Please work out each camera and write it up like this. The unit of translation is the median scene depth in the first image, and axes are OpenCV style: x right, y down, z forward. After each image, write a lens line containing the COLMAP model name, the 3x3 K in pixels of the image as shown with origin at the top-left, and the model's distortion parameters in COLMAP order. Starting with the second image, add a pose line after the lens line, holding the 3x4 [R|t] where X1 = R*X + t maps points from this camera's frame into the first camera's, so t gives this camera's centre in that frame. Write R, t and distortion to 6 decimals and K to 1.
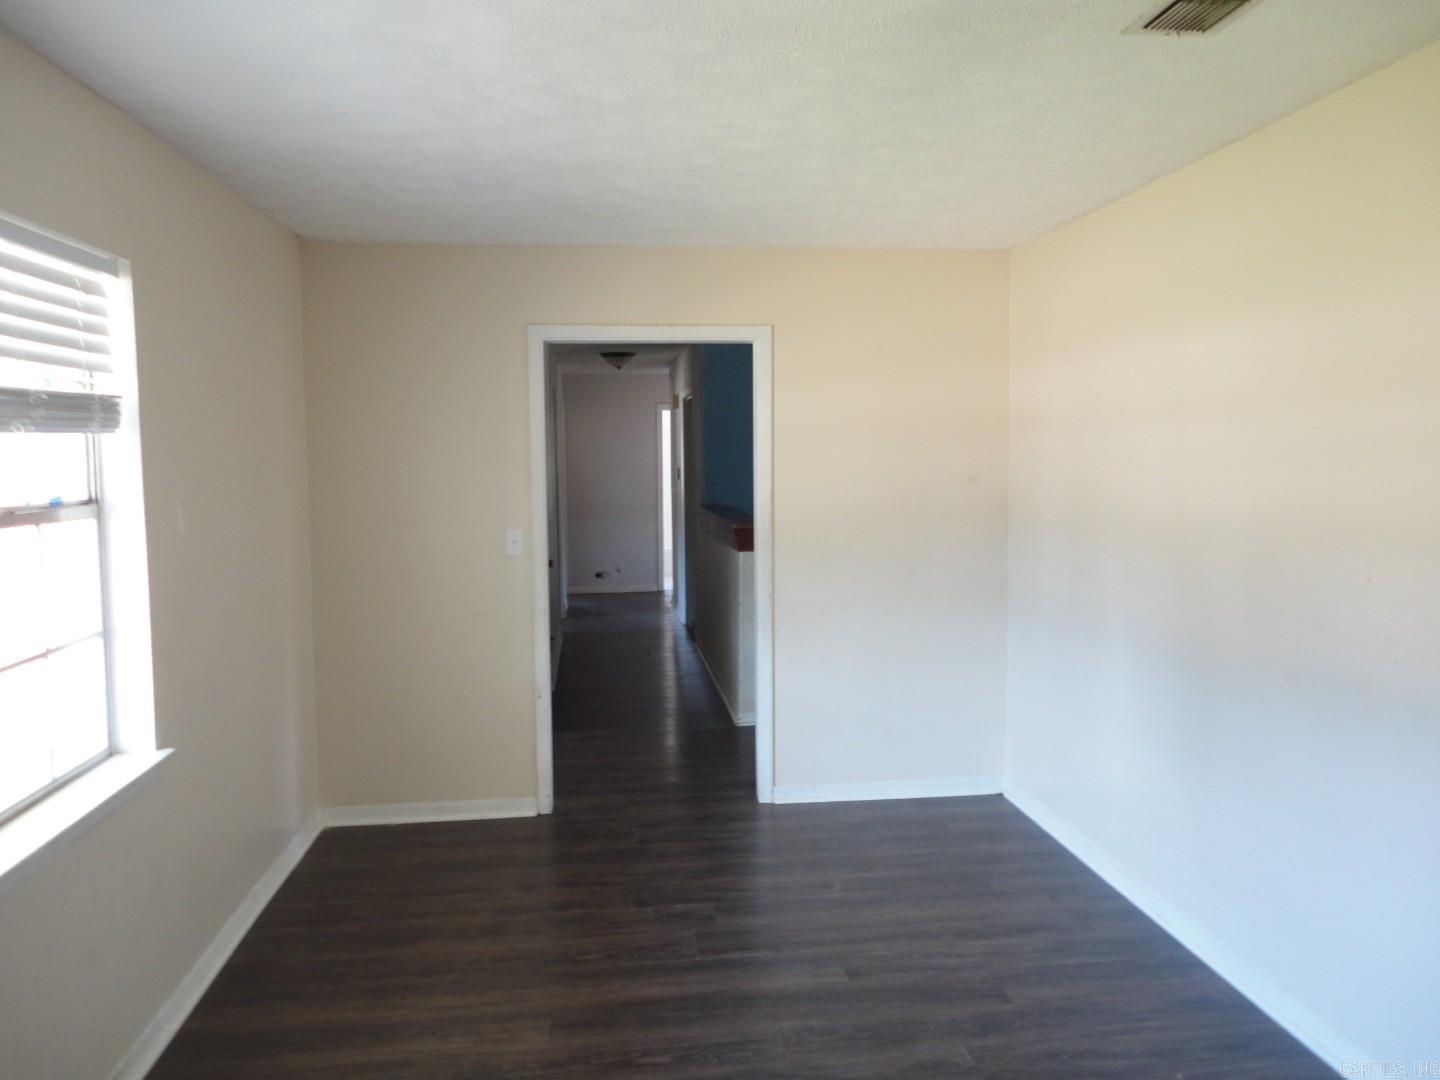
lens RADIAL K [[1041.5, 0, 720.0], [0, 1041.5, 540.0], [0, 0, 1]] dist [0.000550, 0.000340]
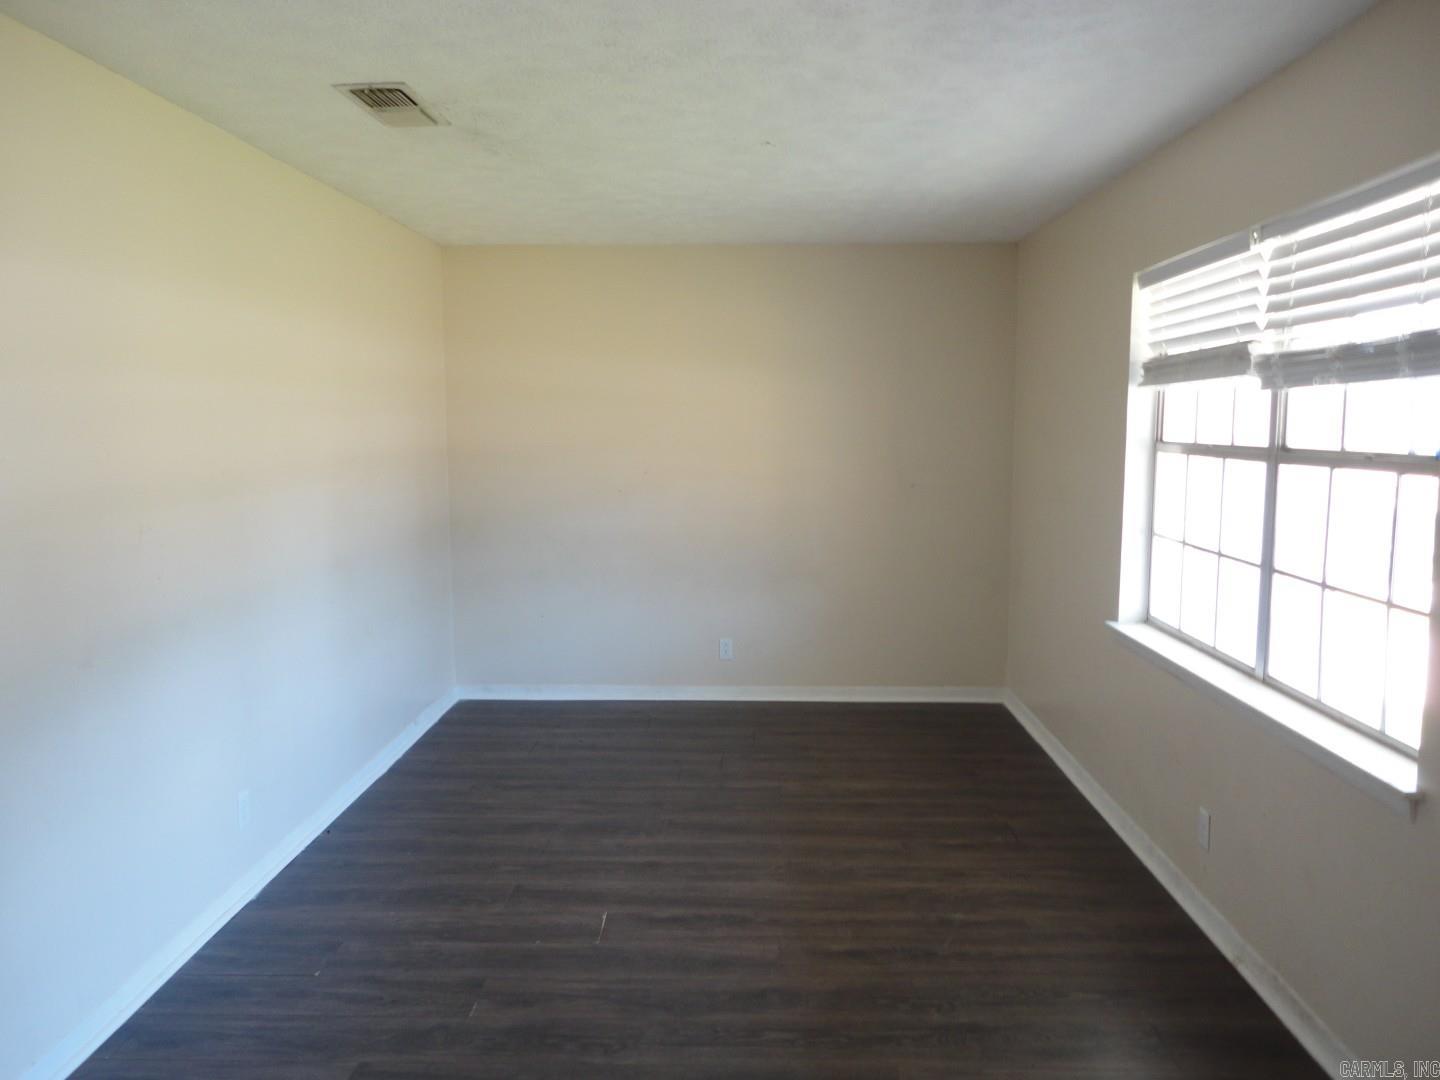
lens RADIAL K [[1041.5, 0, 720.0], [0, 1041.5, 540.0], [0, 0, 1]] dist [0.000550, 0.000340]
pose [[-0.988073, -0.004672, 0.153917, -0.153935], [0.026239, 0.979814, 0.198183, -0.148839], [-0.151736, 0.199858, -0.968005, 1.856246]]
